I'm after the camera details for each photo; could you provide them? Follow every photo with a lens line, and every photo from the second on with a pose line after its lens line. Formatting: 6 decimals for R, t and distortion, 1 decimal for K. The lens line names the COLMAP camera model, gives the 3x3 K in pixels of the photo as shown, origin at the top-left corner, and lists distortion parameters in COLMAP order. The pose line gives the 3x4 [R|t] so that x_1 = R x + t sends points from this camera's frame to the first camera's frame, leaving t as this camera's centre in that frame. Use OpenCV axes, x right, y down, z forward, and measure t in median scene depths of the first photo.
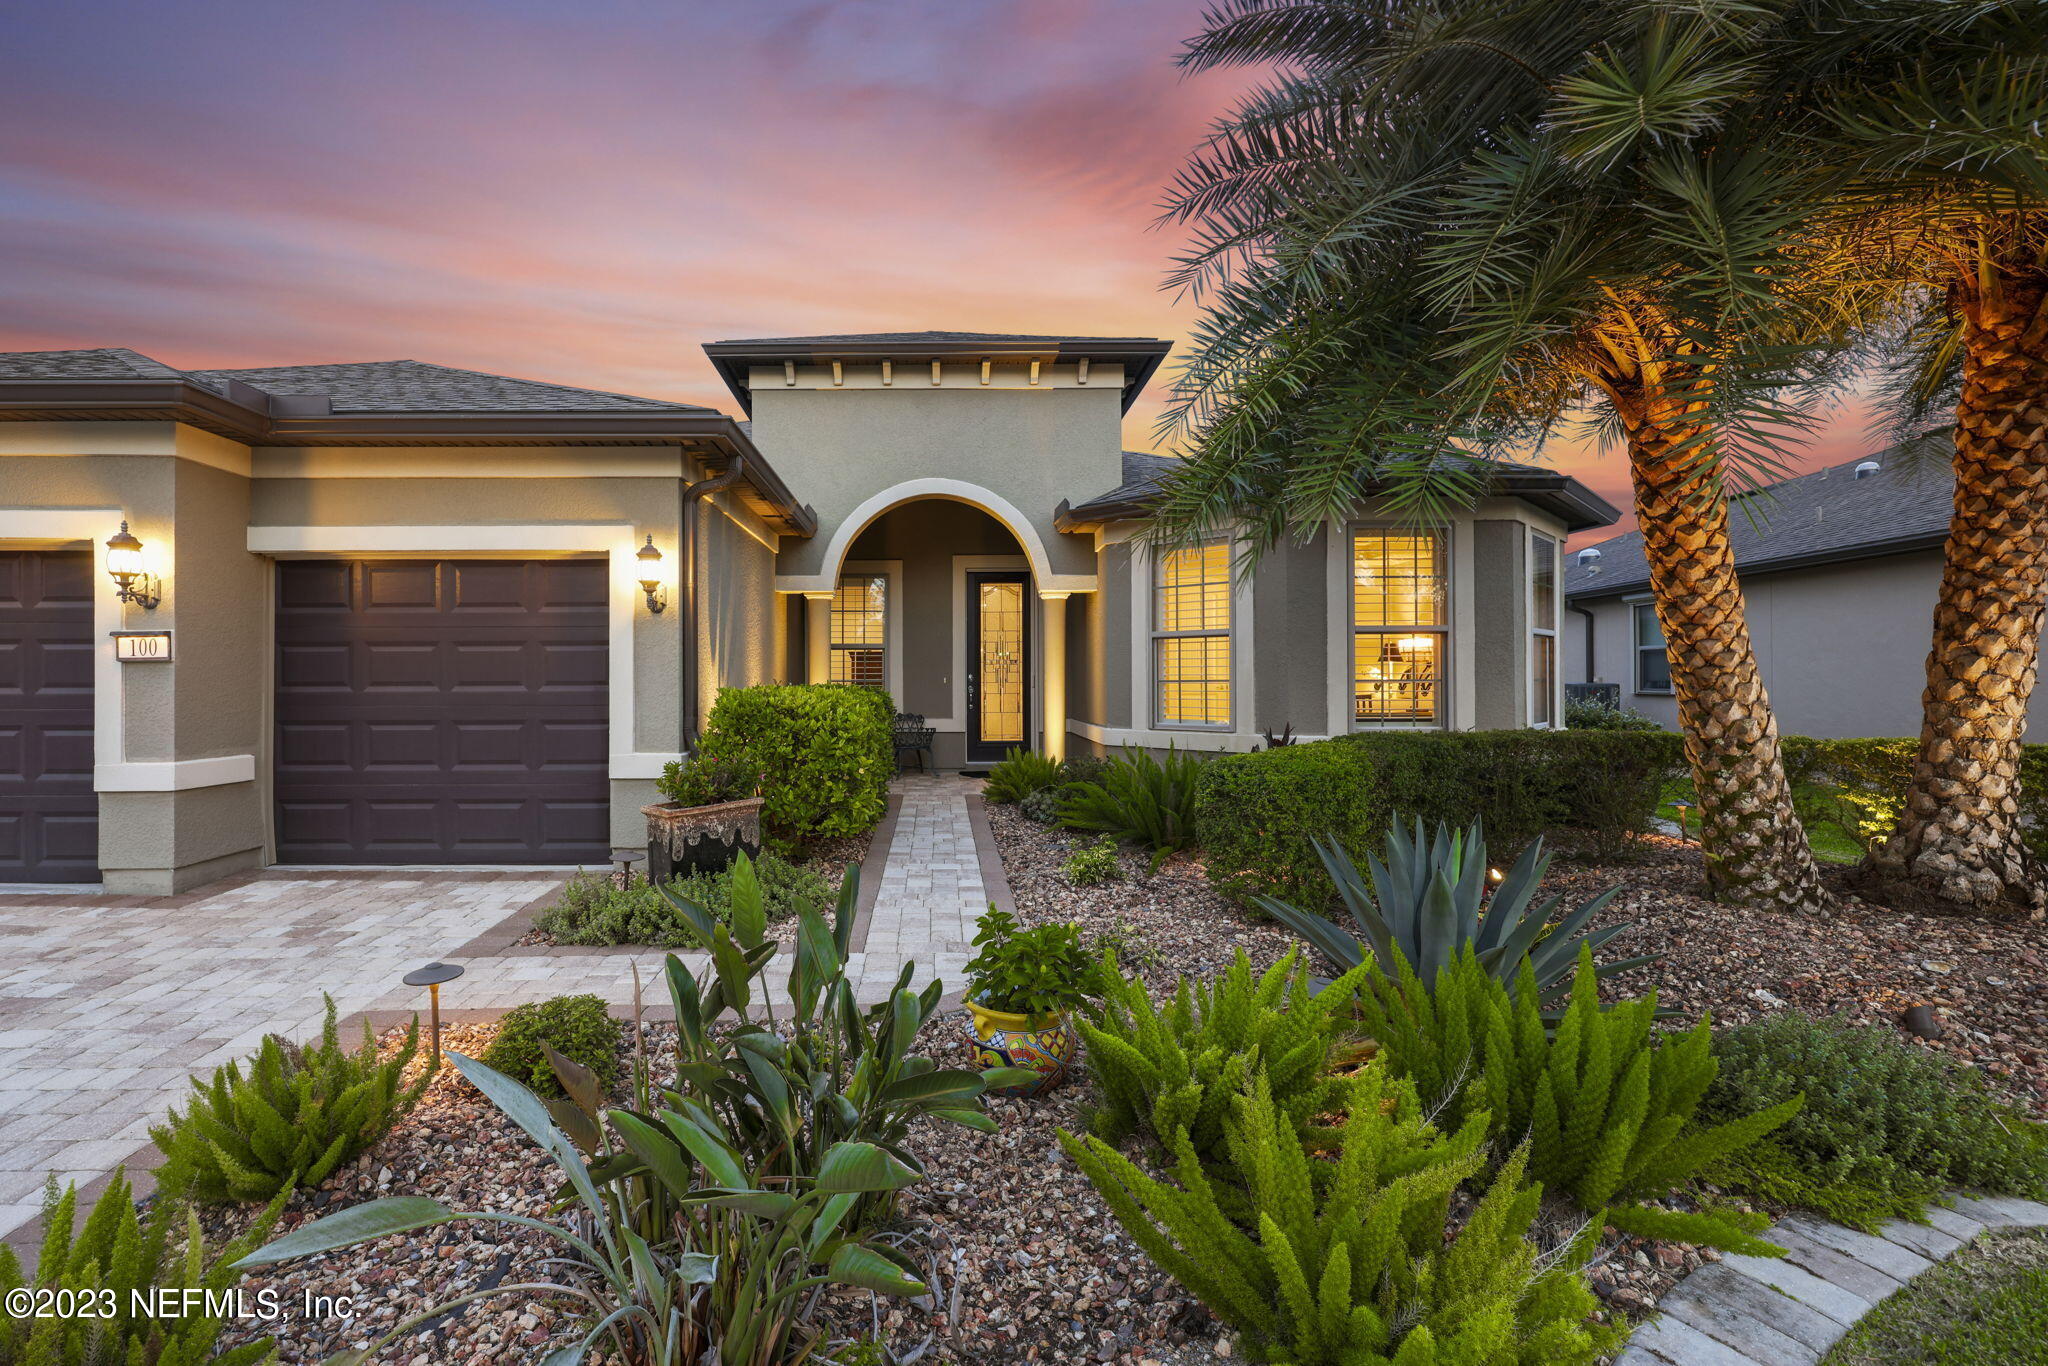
lens RADIAL K [[892.2, 0, 940.0], [0, 892.2, 709.7], [0, 0, 1]] dist [-0.002532, 0.000080]
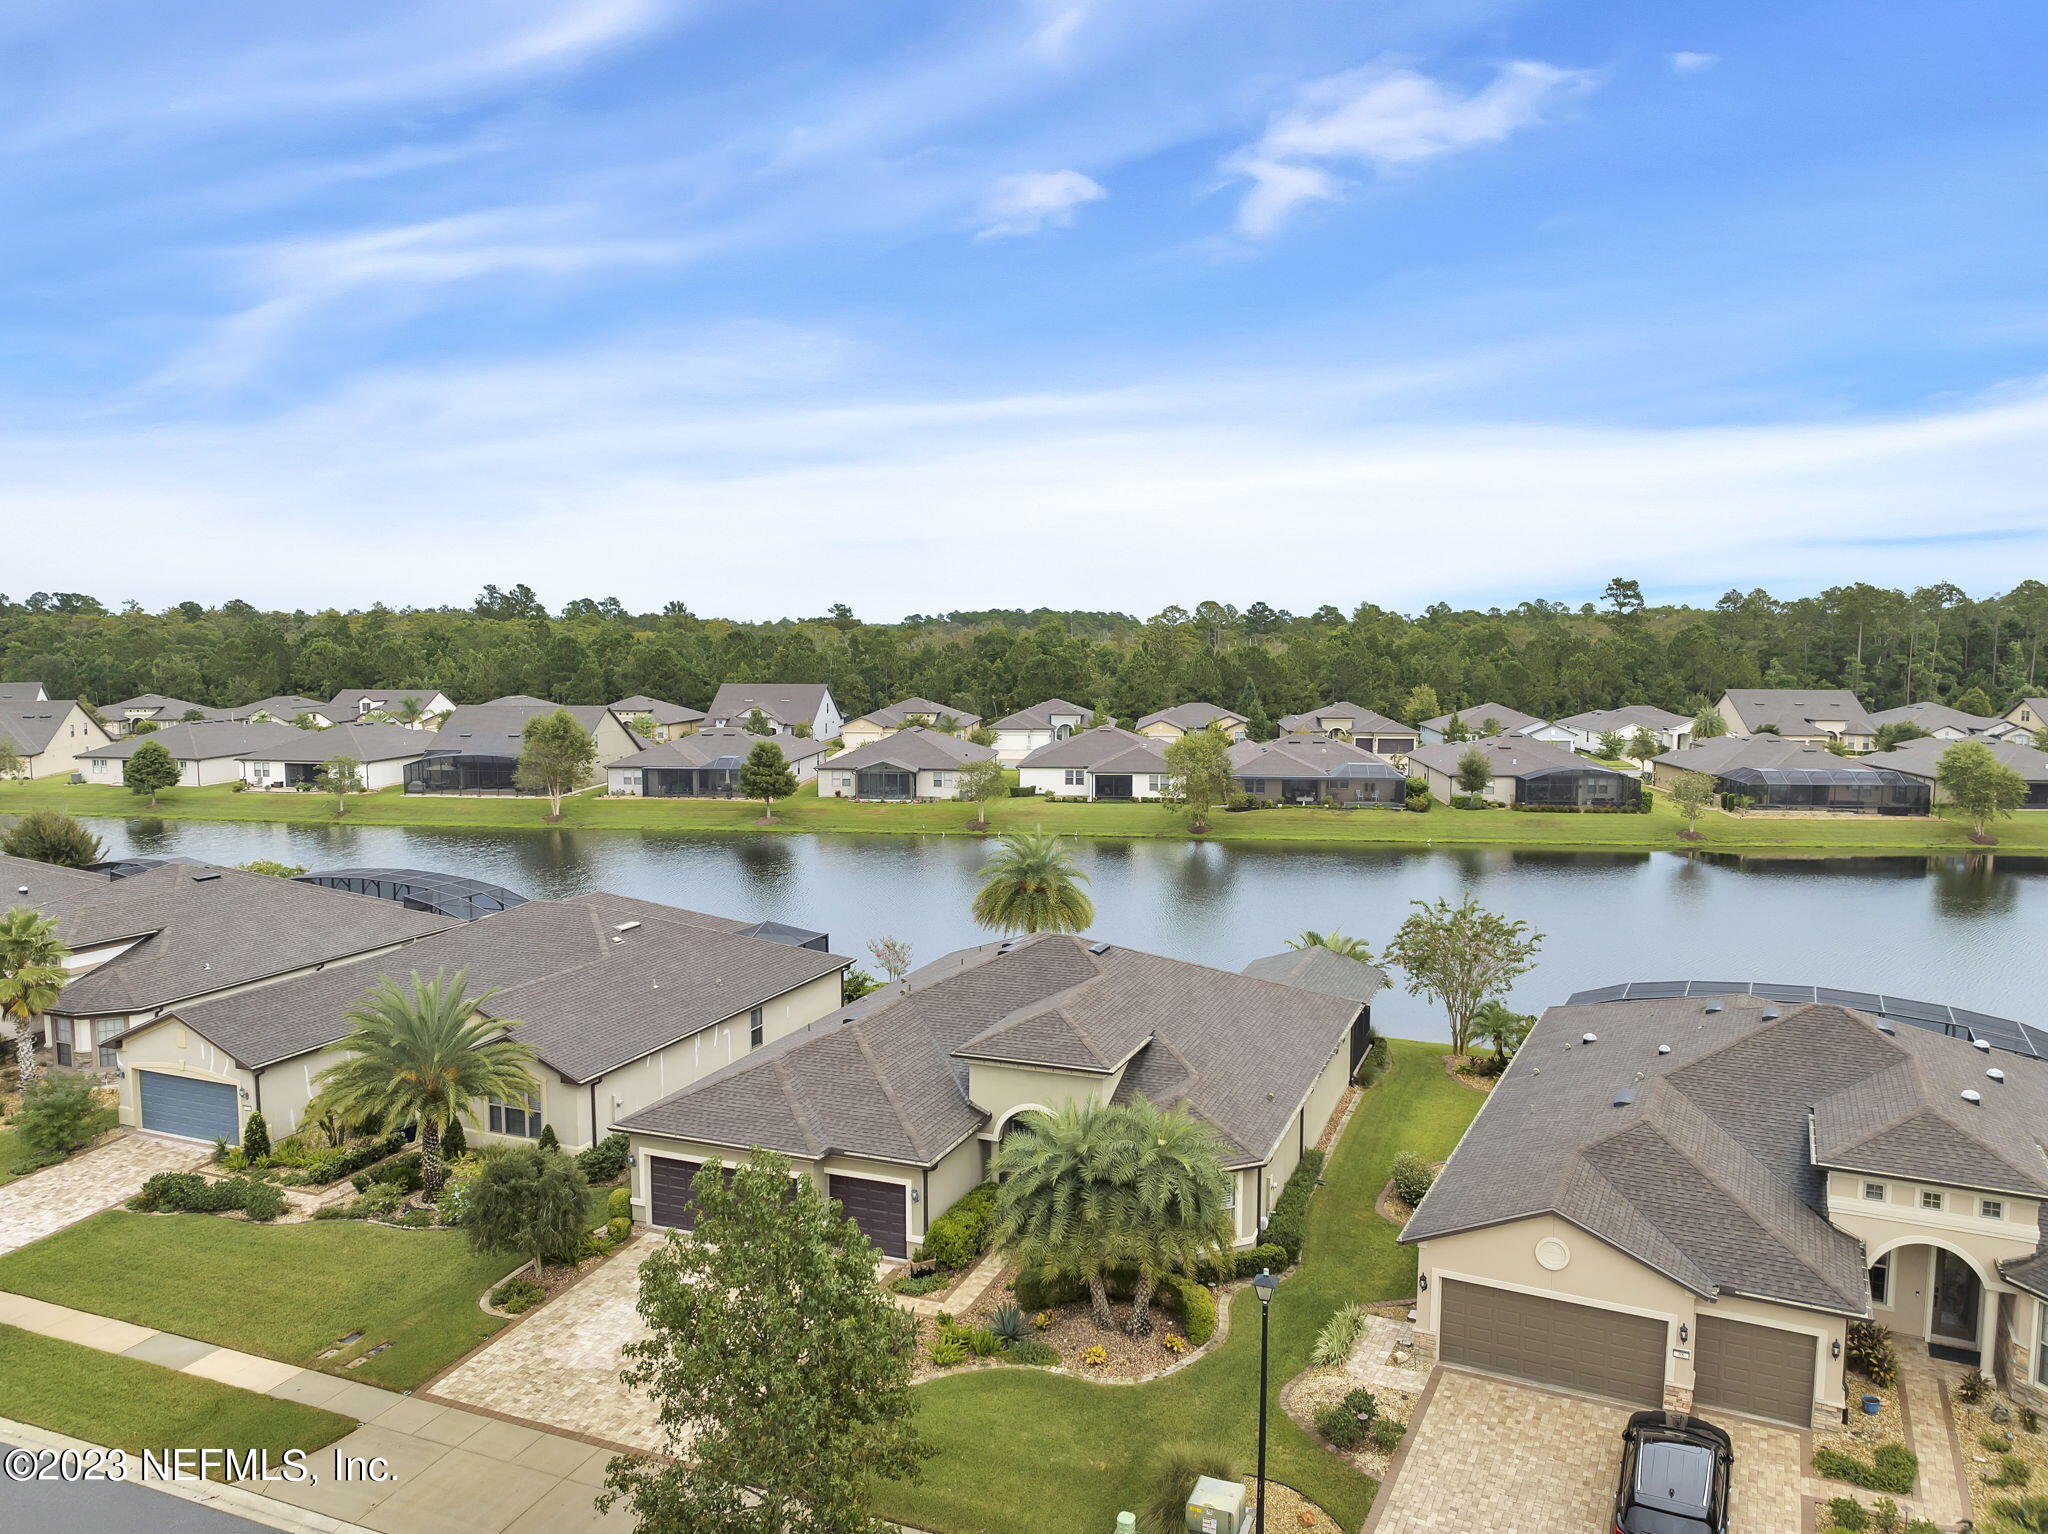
lens RADIAL K [[1434.1, 0, 1029.4], [0, 1434.1, 773.0], [0, 0, 1]] dist [-0.024087, -0.017980]
pose [[0.932483, 0.038080, -0.359202, 2.573766], [-0.016265, 0.997845, 0.063560, -2.646447], [0.360849, -0.053426, 0.931093, -5.064506]]
